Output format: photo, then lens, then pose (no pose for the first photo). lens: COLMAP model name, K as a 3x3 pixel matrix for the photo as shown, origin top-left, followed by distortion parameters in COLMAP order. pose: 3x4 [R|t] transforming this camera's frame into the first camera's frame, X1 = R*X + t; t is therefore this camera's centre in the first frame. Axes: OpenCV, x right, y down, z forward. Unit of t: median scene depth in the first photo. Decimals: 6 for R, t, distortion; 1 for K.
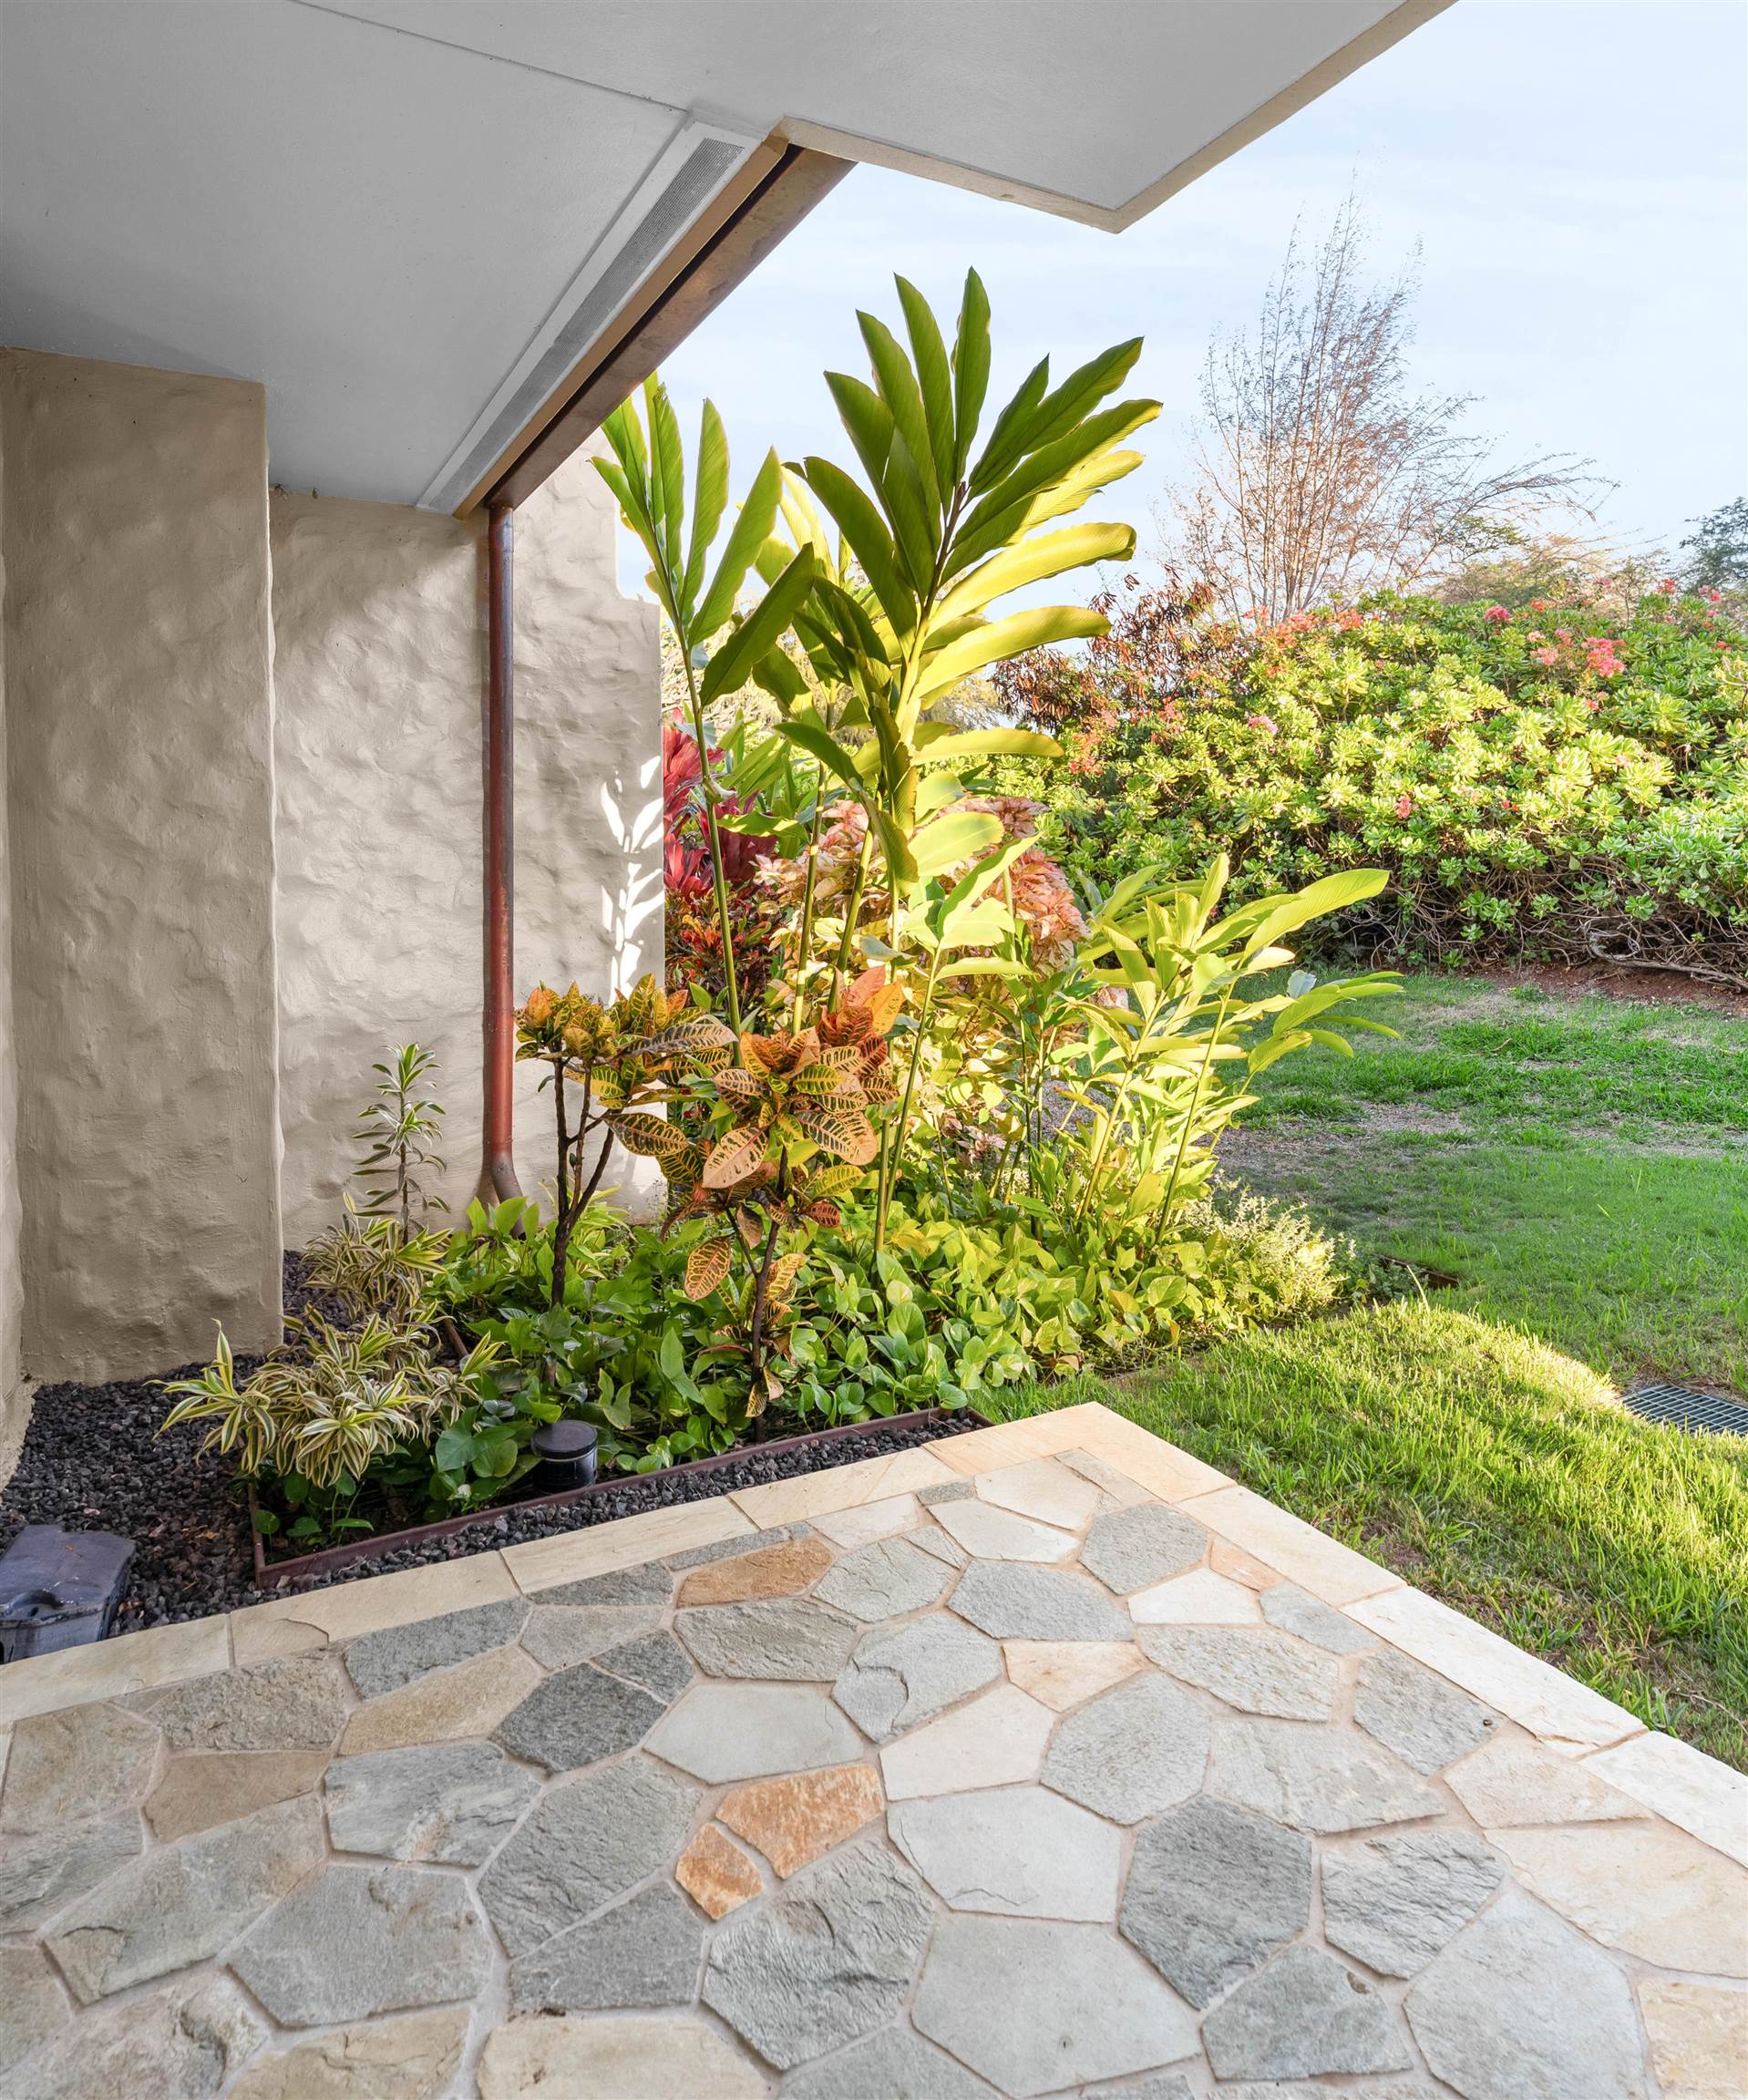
lens RADIAL K [[1297.2, 0, 876.7], [0, 1297.2, 1052.8], [0, 0, 1]] dist [-0.010199, -0.000431]
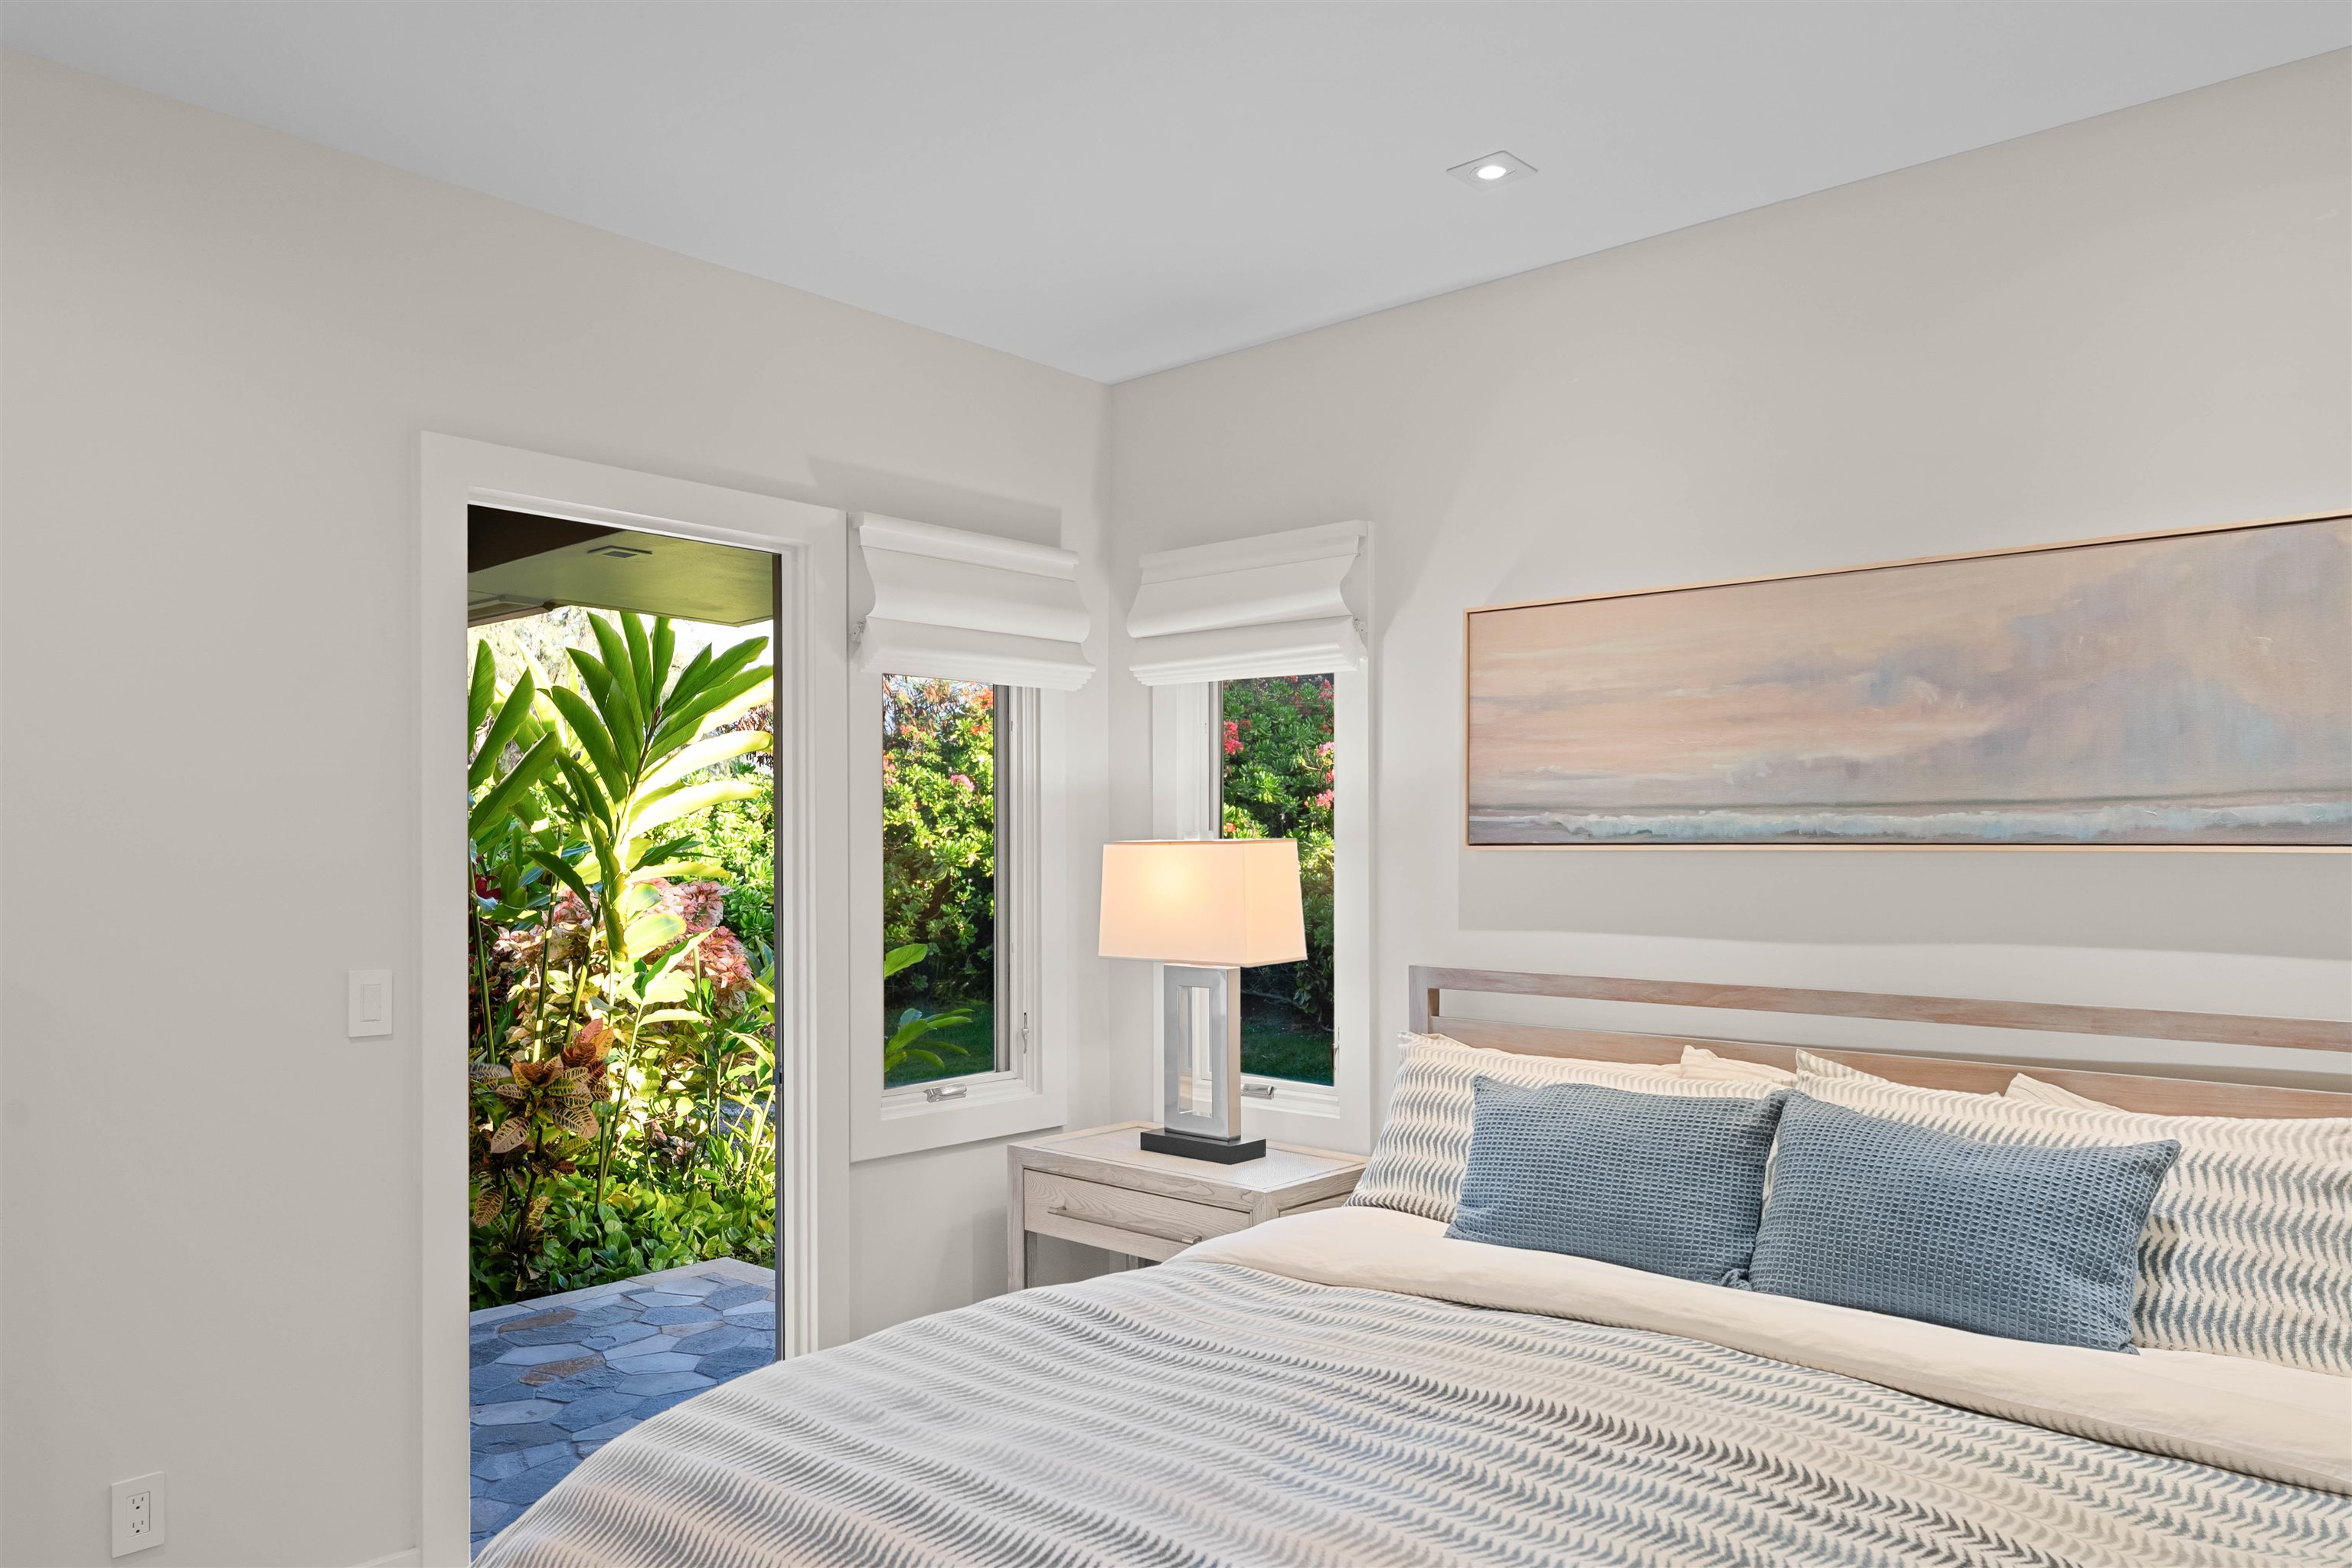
lens RADIAL K [[1580.9, 0, 1193.6], [0, 1580.9, 848.1], [0, 0, 1]] dist [-0.027227, 0.000447]
pose [[0.933378, 0.008555, 0.358793, -0.011913], [0.047587, 0.987939, -0.147350, 0.041695], [-0.355726, 0.154607, 0.921713, -0.948820]]
